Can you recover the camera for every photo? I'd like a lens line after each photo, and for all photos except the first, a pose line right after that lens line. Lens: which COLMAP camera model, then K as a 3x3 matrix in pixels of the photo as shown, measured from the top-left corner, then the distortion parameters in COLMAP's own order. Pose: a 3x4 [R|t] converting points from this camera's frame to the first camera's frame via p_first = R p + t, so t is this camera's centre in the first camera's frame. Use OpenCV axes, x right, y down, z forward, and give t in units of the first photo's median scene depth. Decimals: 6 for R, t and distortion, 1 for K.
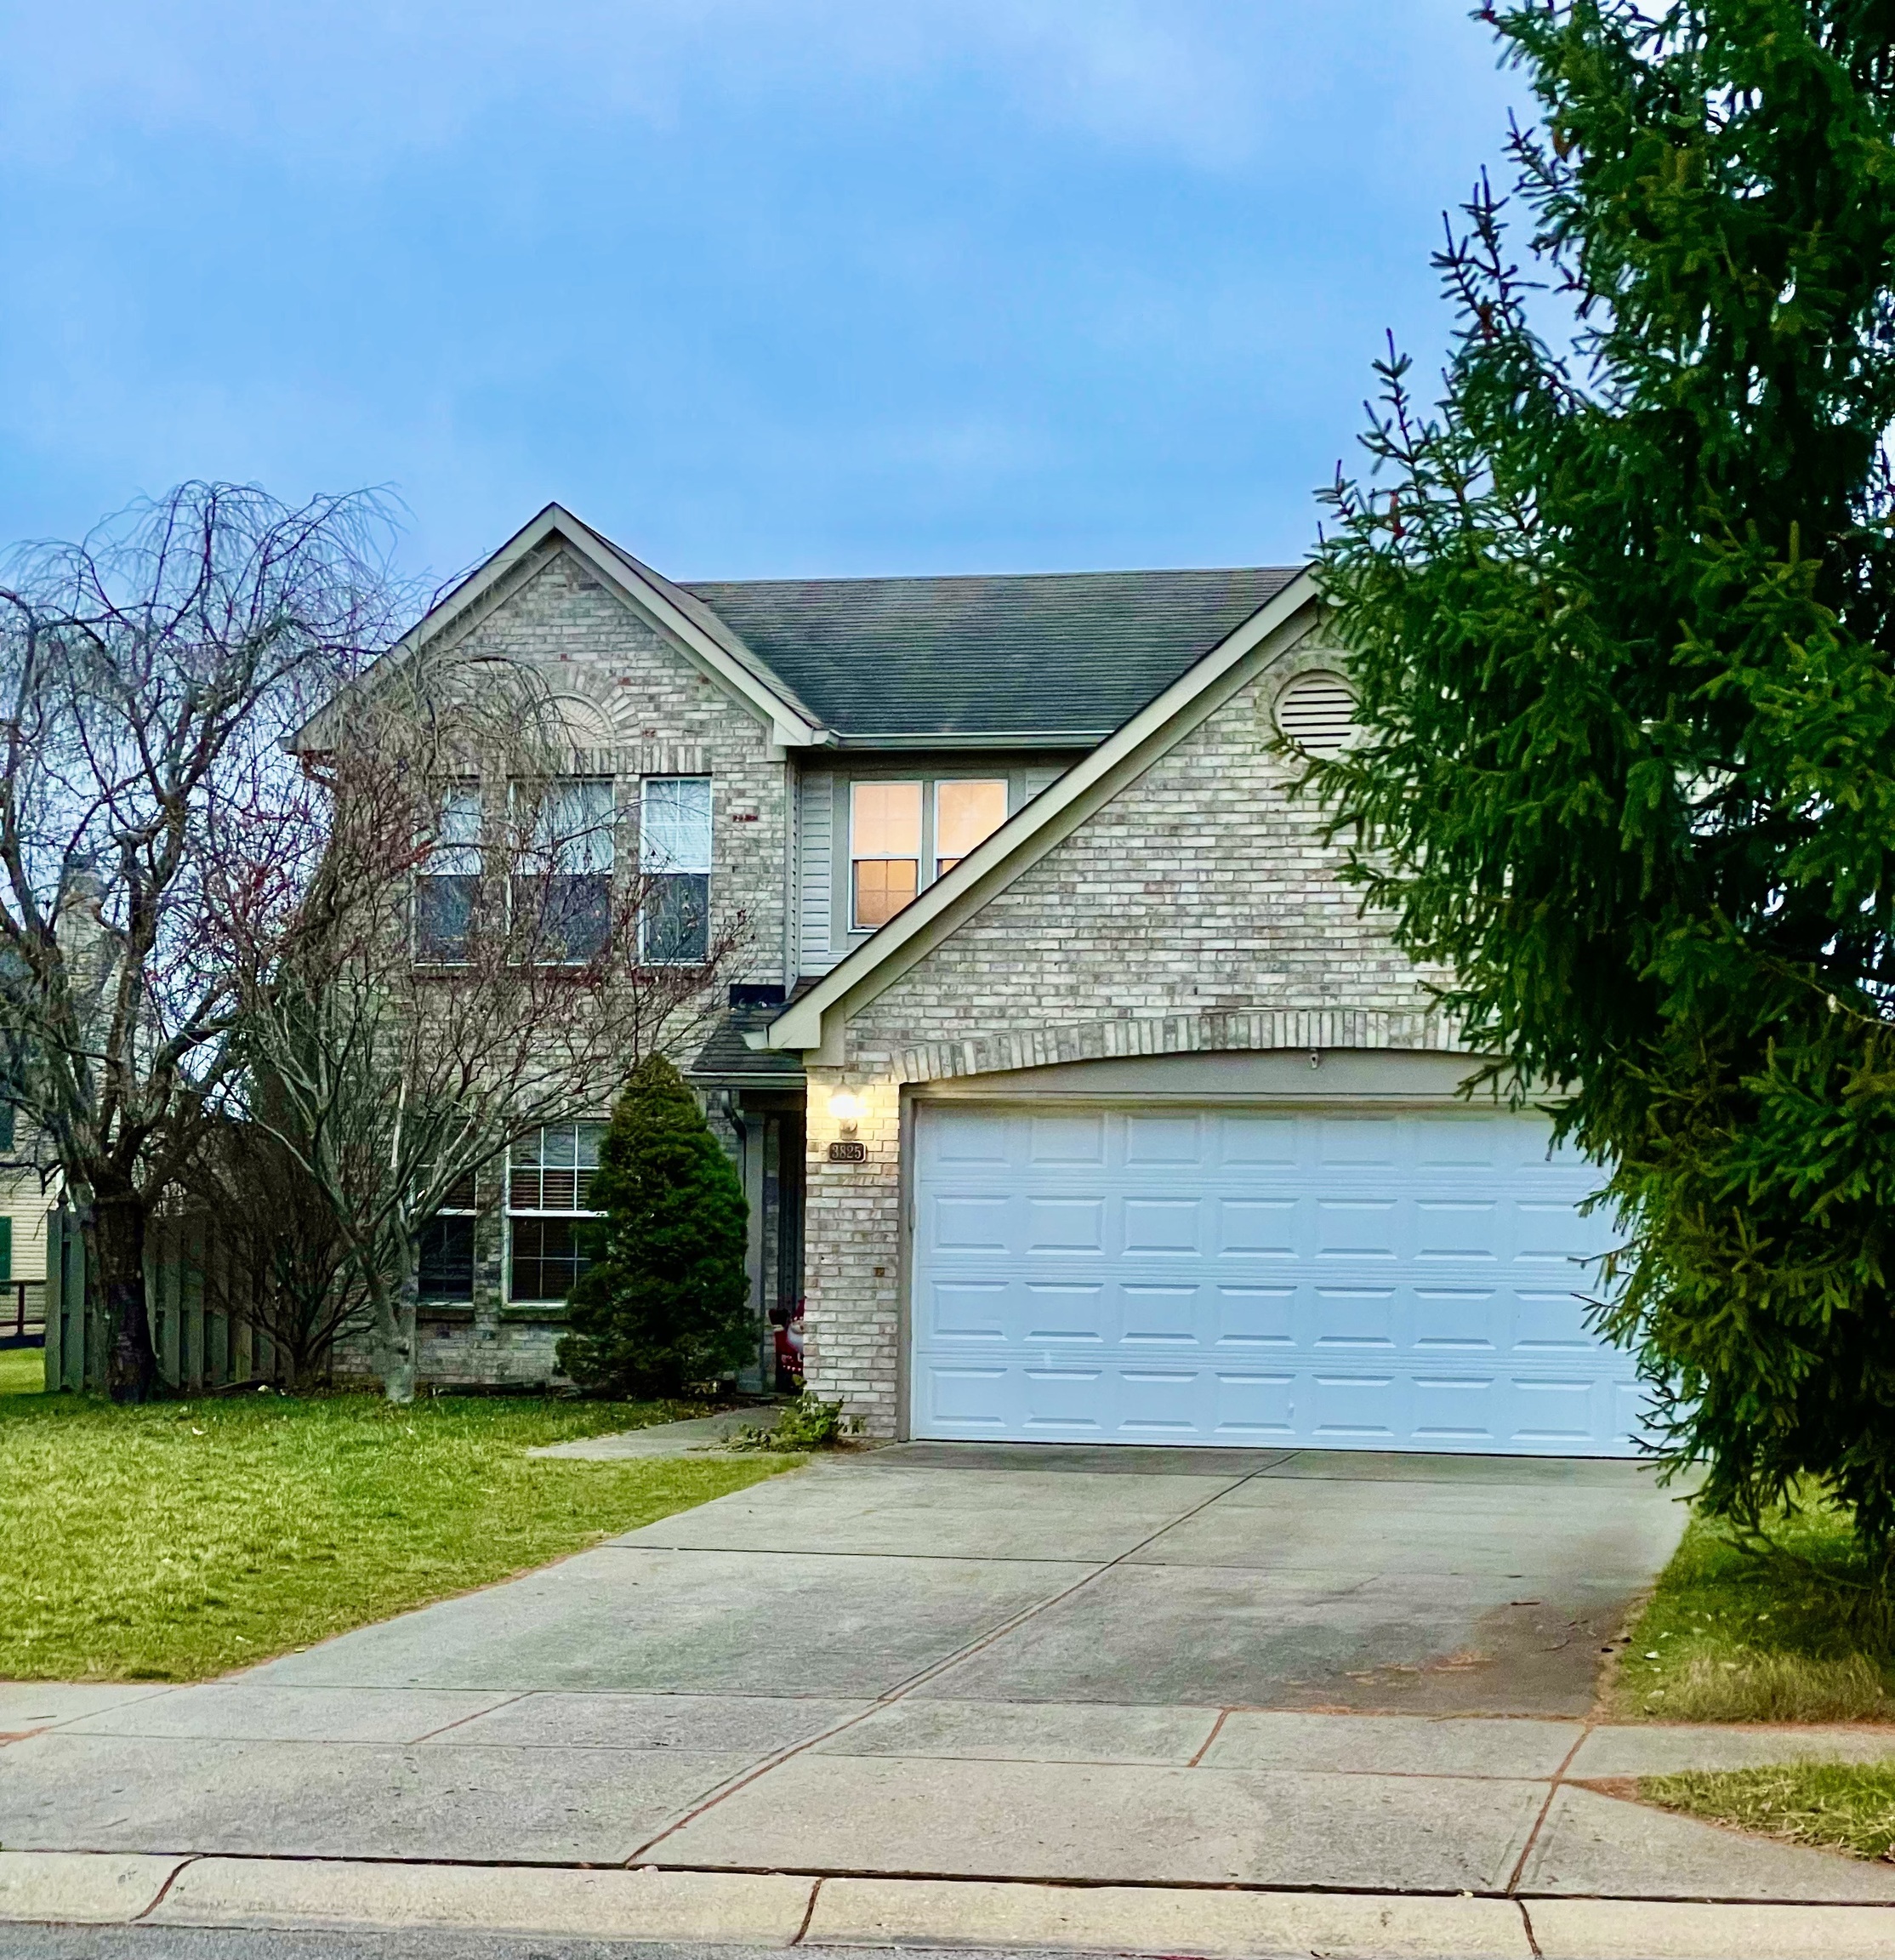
lens RADIAL K [[5204.9, 0, 947.3], [0, 5204.9, 982.0], [0, 0, 1]] dist [0.030421, 0.000000]
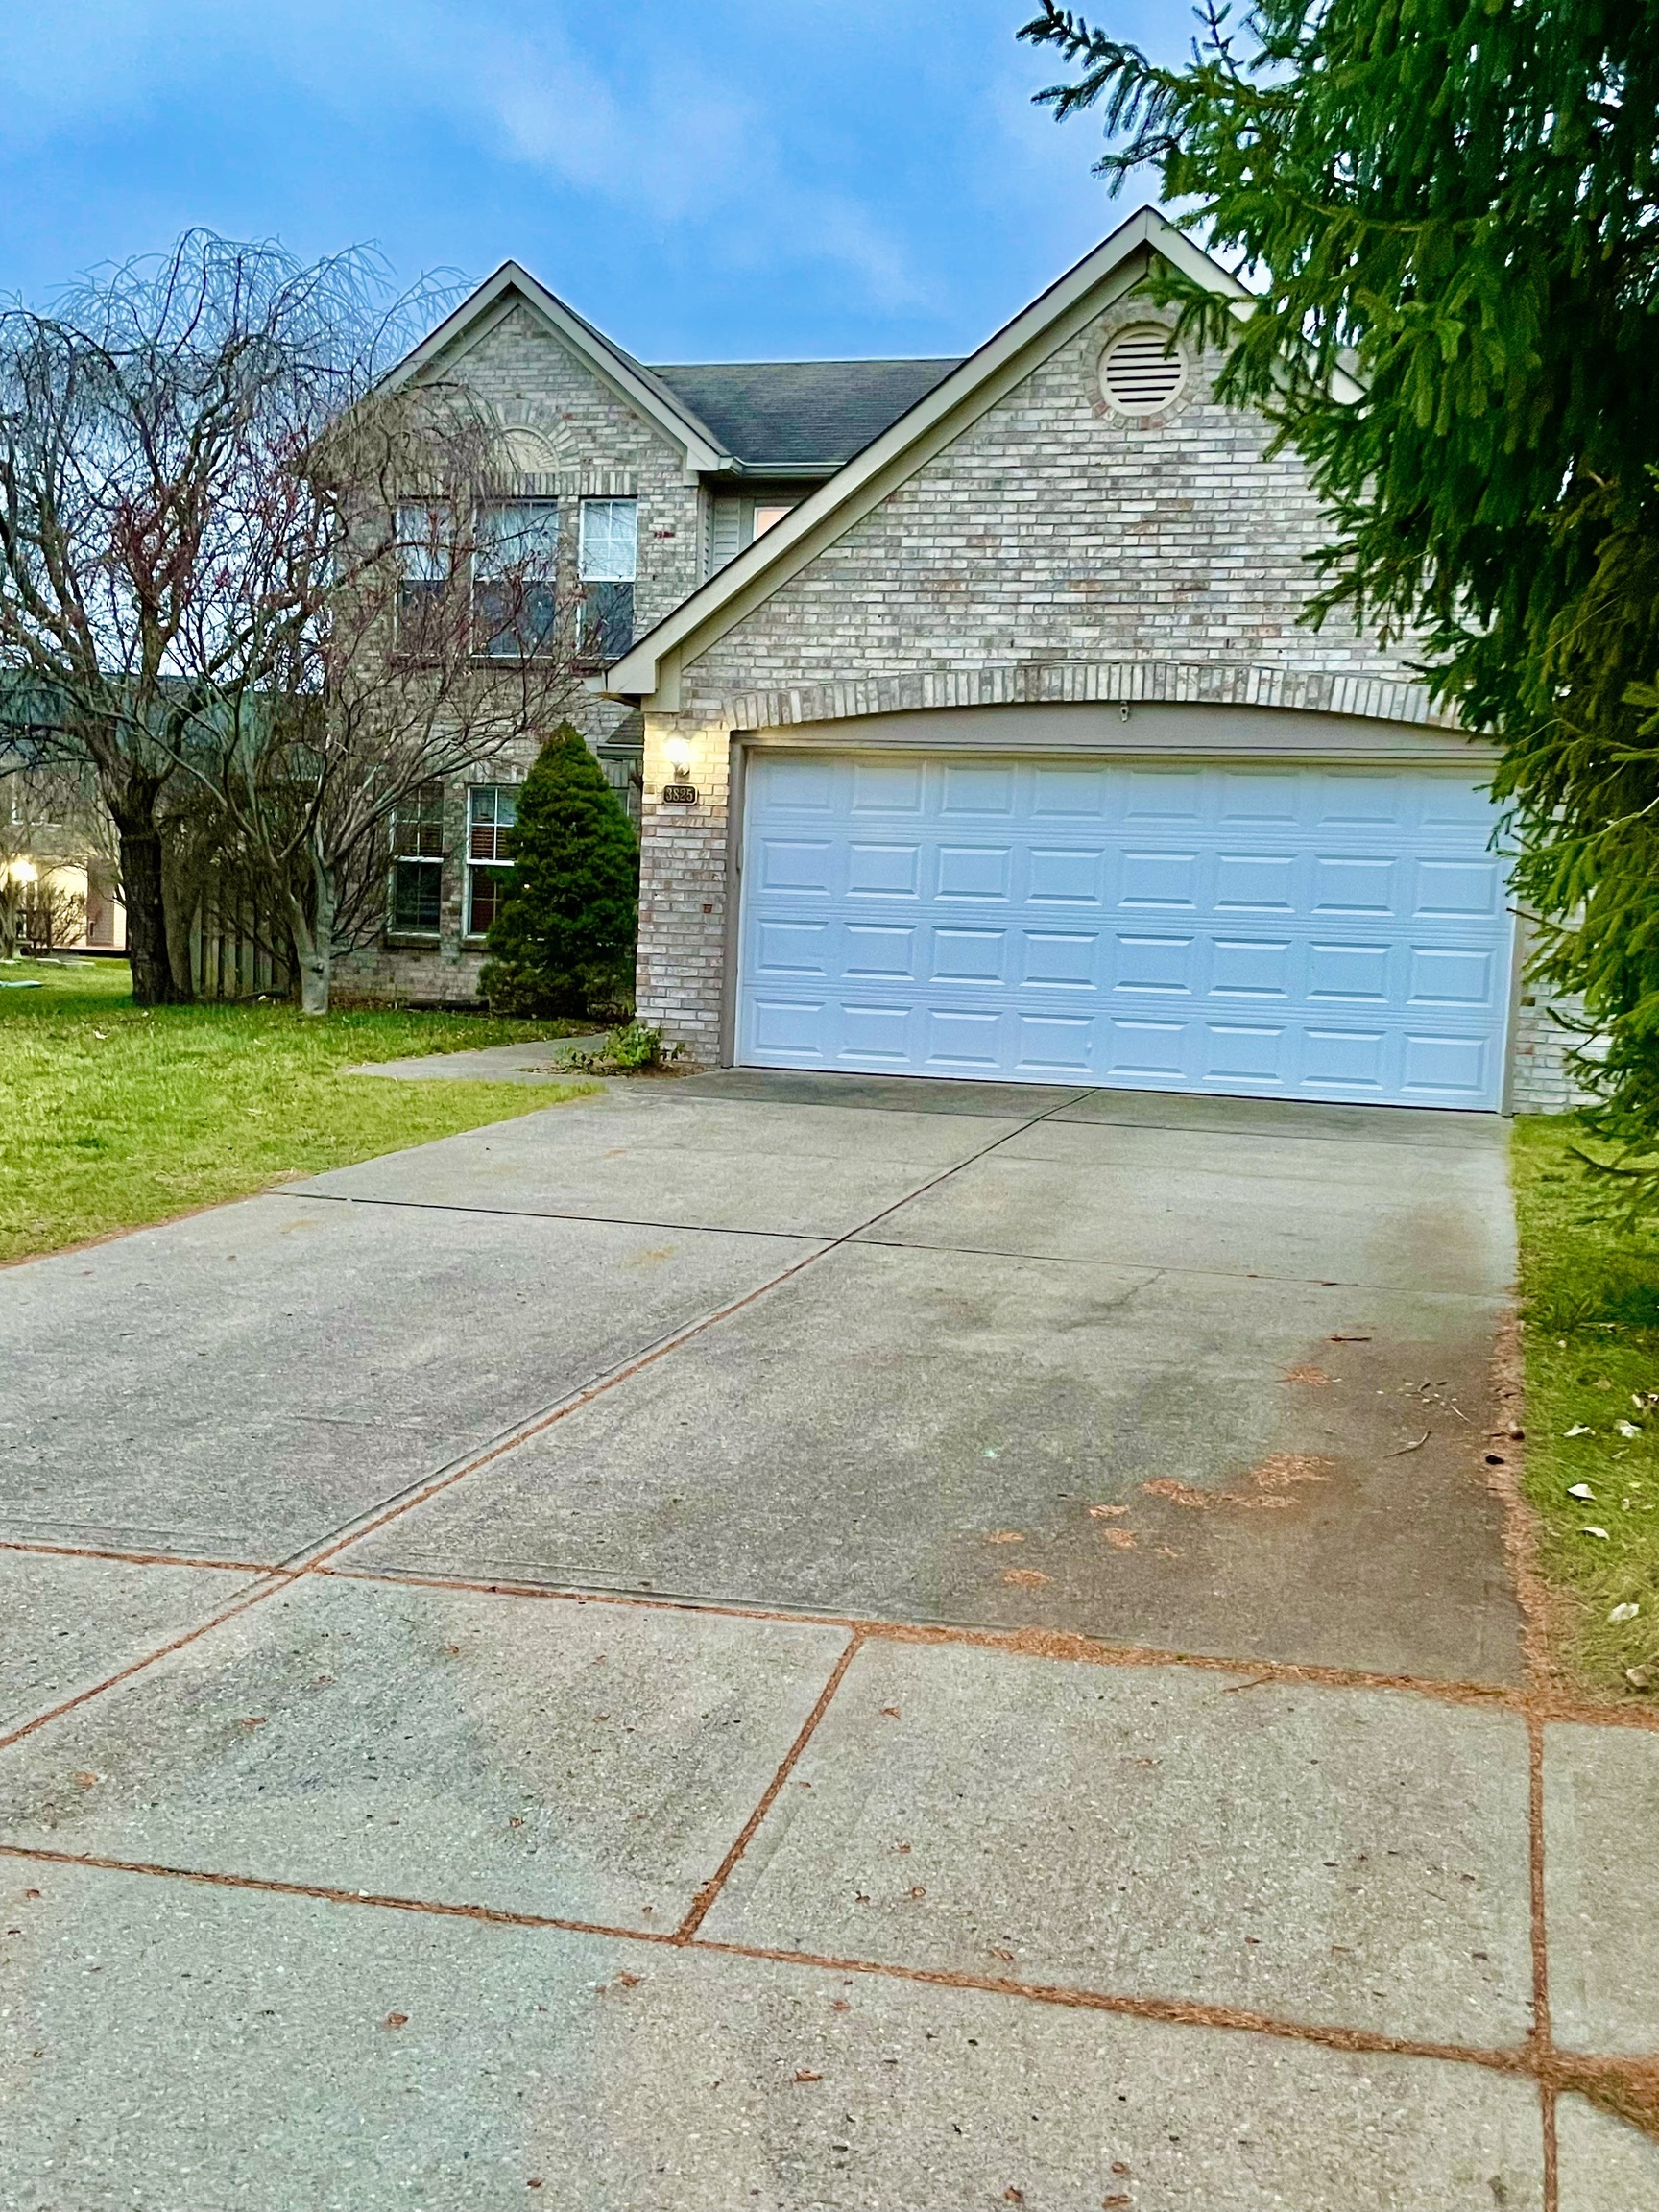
lens RADIAL K [[2496.6, 0, 835.2], [0, 2496.6, 1103.2], [0, 0, 1]] dist [0.073589, 0.000000]
pose [[0.997992, 0.032416, -0.054418, 0.042298], [-0.025775, 0.992609, 0.118587, 0.033955], [0.057860, -0.116946, 0.991451, 0.490213]]
